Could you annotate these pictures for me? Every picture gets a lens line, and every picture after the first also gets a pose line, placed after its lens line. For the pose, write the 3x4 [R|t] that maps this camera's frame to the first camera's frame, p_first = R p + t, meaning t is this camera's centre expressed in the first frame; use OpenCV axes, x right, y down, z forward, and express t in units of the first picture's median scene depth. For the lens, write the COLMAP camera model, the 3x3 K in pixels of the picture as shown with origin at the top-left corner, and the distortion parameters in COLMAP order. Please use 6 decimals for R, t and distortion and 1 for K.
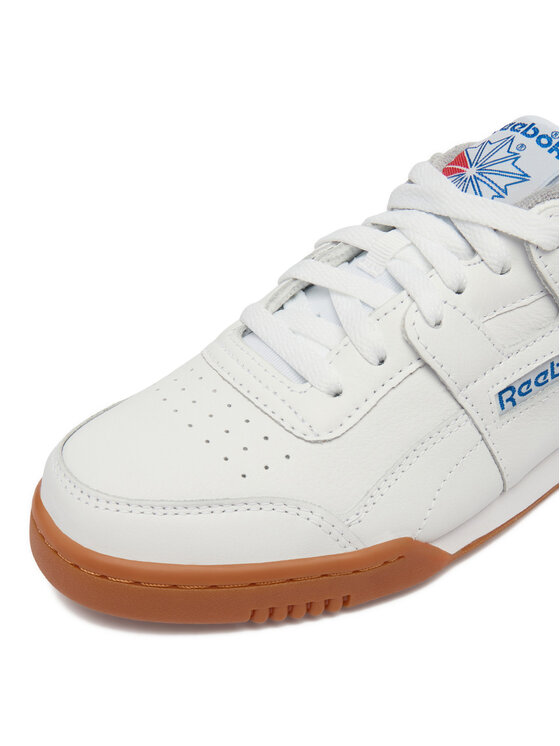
lens RADIAL K [[866.3, 0, 280.0], [0, 866.3, 373.0], [0, 0, 1]] dist [0.005218, 0.000009]
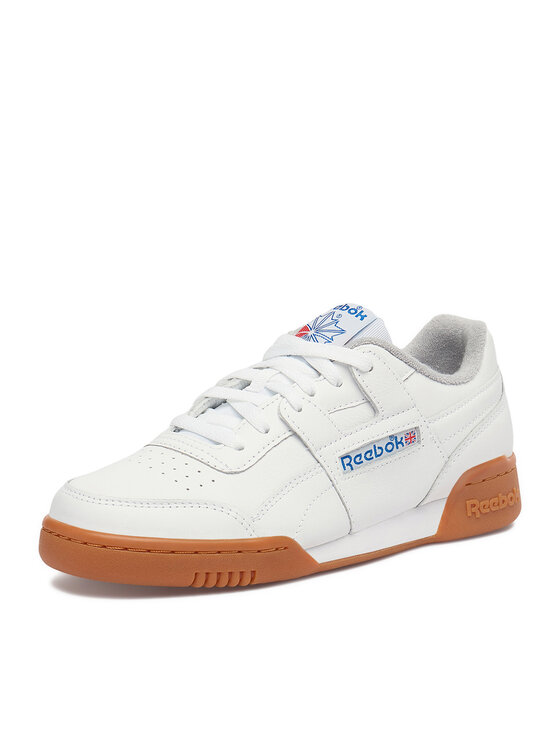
lens RADIAL K [[1507.3, 0, 280.0], [0, 1507.3, 373.0], [0, 0, 1]] dist [0.019721, 0.019934]
pose [[0.986193, 0.002510, 0.165583, -0.317612], [0.059128, 0.928642, -0.366235, 0.898850], [-0.154687, 0.370969, 0.915672, -1.582515]]
